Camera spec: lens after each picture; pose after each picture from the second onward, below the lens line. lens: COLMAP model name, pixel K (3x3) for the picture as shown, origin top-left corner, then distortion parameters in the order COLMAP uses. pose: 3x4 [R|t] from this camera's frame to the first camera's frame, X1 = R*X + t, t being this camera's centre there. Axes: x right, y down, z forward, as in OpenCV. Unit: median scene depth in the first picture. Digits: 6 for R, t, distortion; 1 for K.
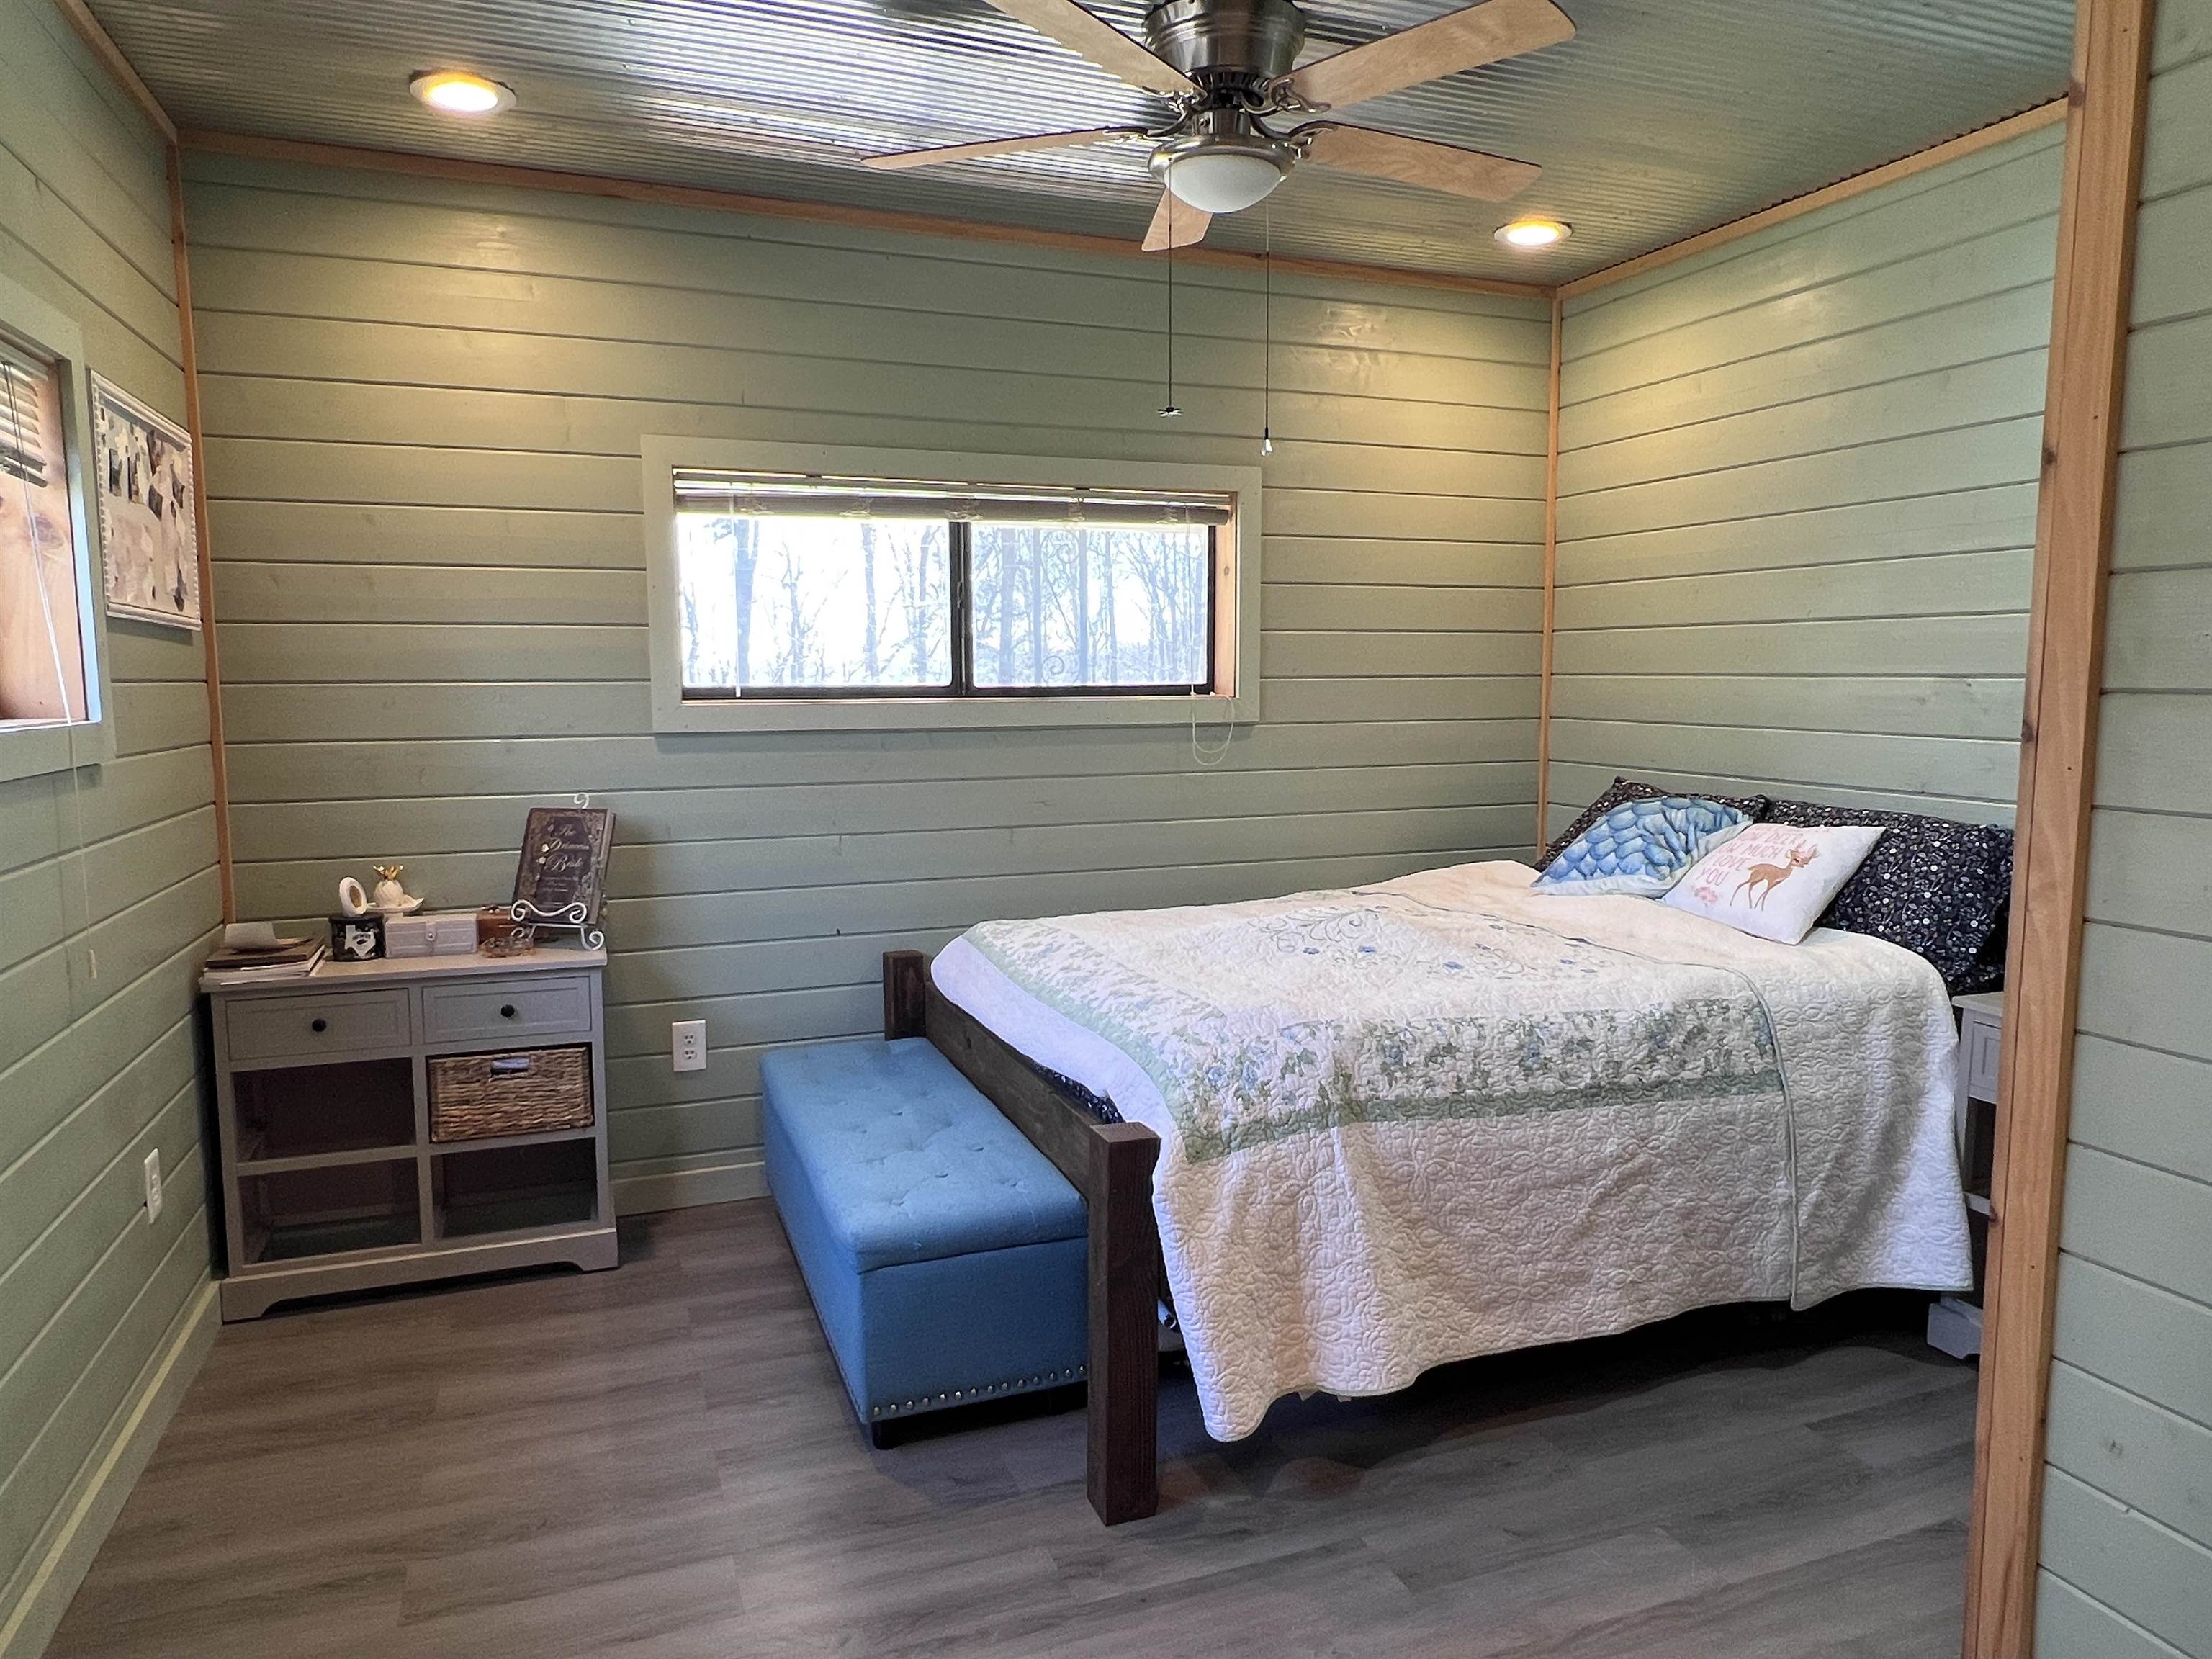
lens RADIAL K [[1381.1, 0, 1106.0], [0, 1381.1, 829.5], [0, 0, 1]] dist [-0.000749, -0.000673]
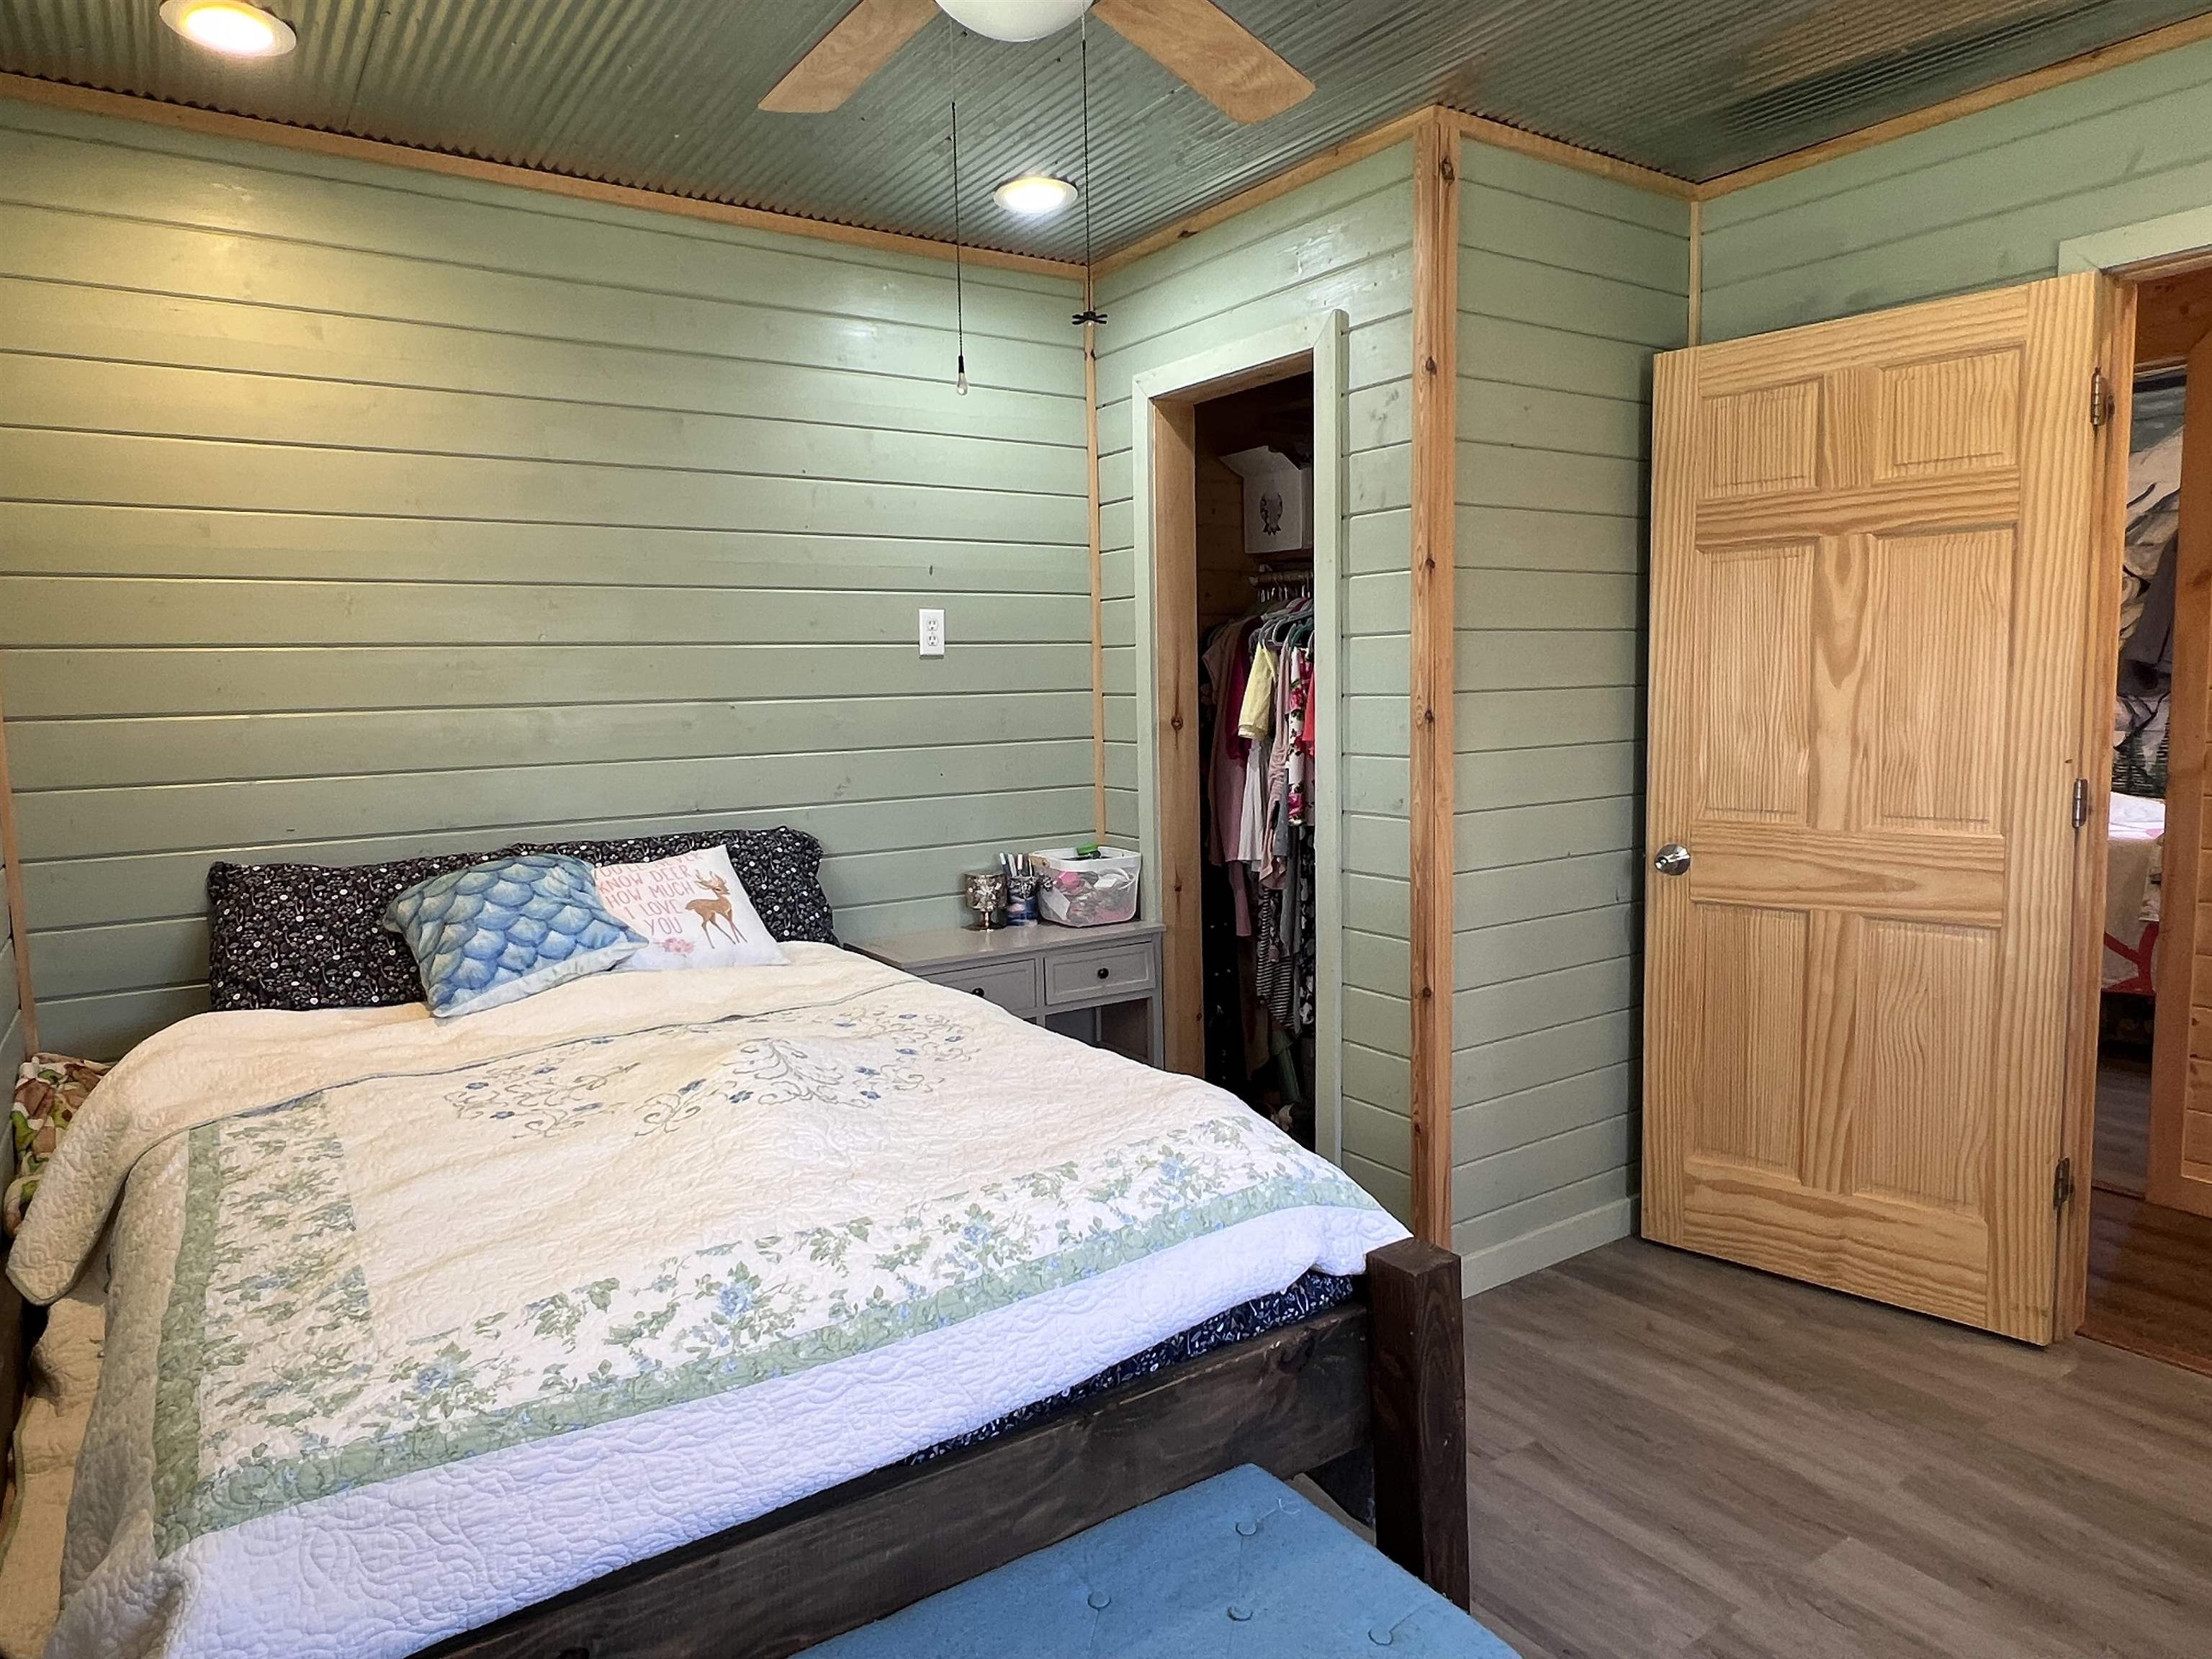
lens RADIAL K [[1381.1, 0, 1106.0], [0, 1381.1, 829.5], [0, 0, 1]] dist [-0.000749, -0.000673]
pose [[-0.230267, -0.098318, 0.968148, -0.469195], [0.134887, 0.982055, 0.131812, -0.102732], [-0.963734, 0.160943, -0.212873, 0.861334]]
